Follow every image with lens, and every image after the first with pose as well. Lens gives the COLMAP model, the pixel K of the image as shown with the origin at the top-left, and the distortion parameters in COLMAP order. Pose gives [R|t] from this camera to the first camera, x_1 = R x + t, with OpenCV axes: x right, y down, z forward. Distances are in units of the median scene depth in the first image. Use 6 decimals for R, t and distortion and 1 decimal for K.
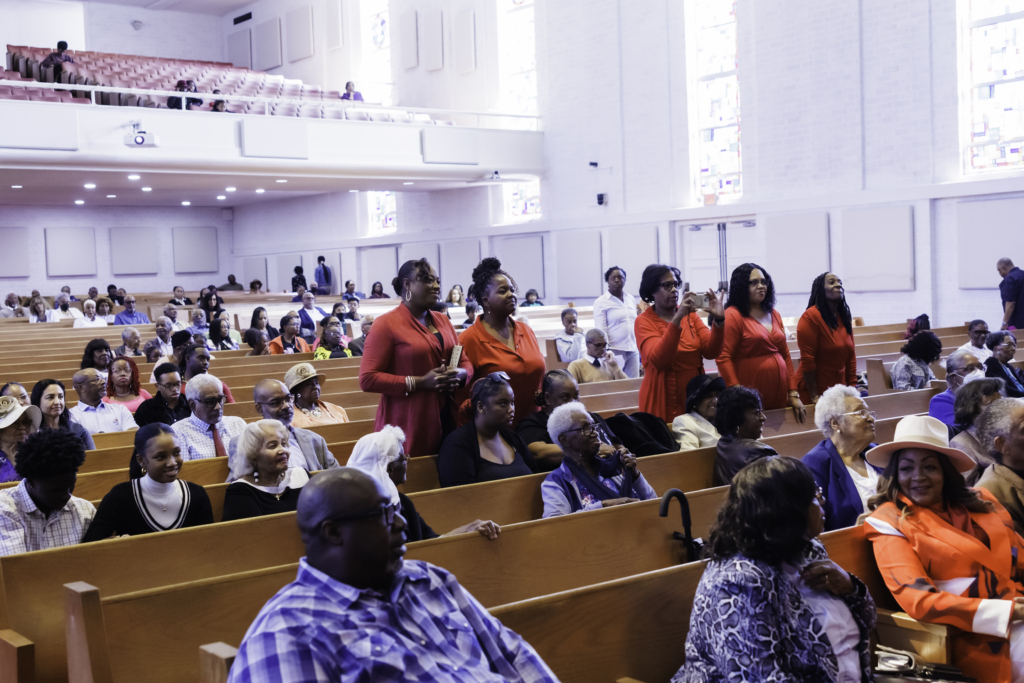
lens RADIAL K [[1344.4, 0, 512.0], [0, 1344.4, 341.5], [0, 0, 1]] dist [0.018604, 0.035465]
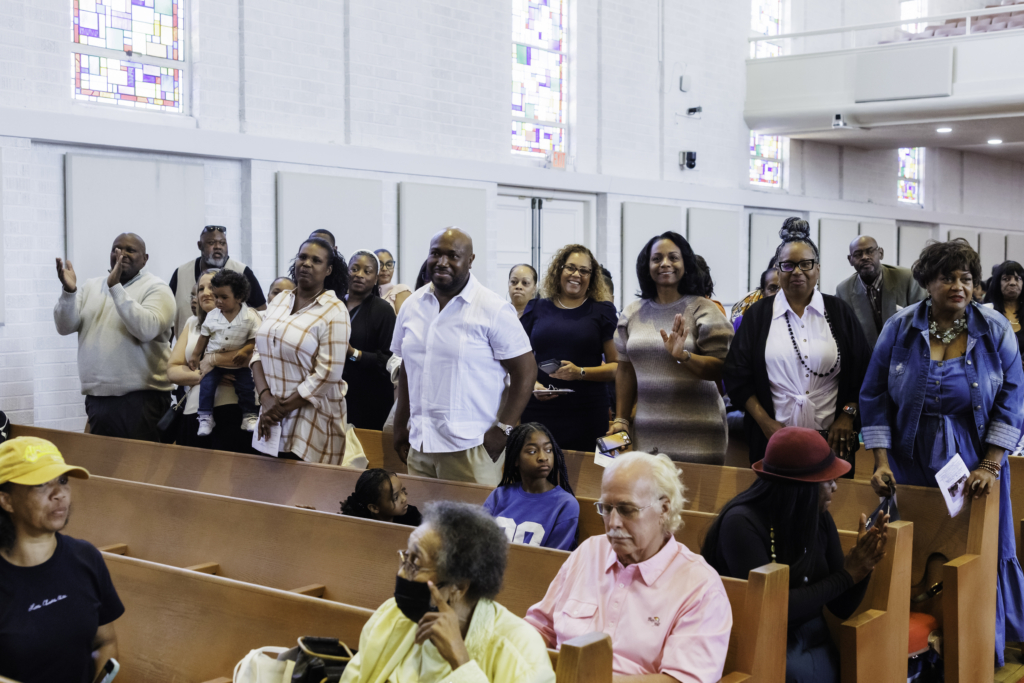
lens RADIAL K [[1344.4, 0, 512.0], [0, 1344.4, 341.5], [0, 0, 1]] dist [0.018604, 0.035465]
pose [[-0.195840, -0.068982, 0.978207, -0.483921], [-0.026473, 0.997531, 0.065045, -0.060214], [-0.980279, -0.013157, -0.197182, 1.137288]]
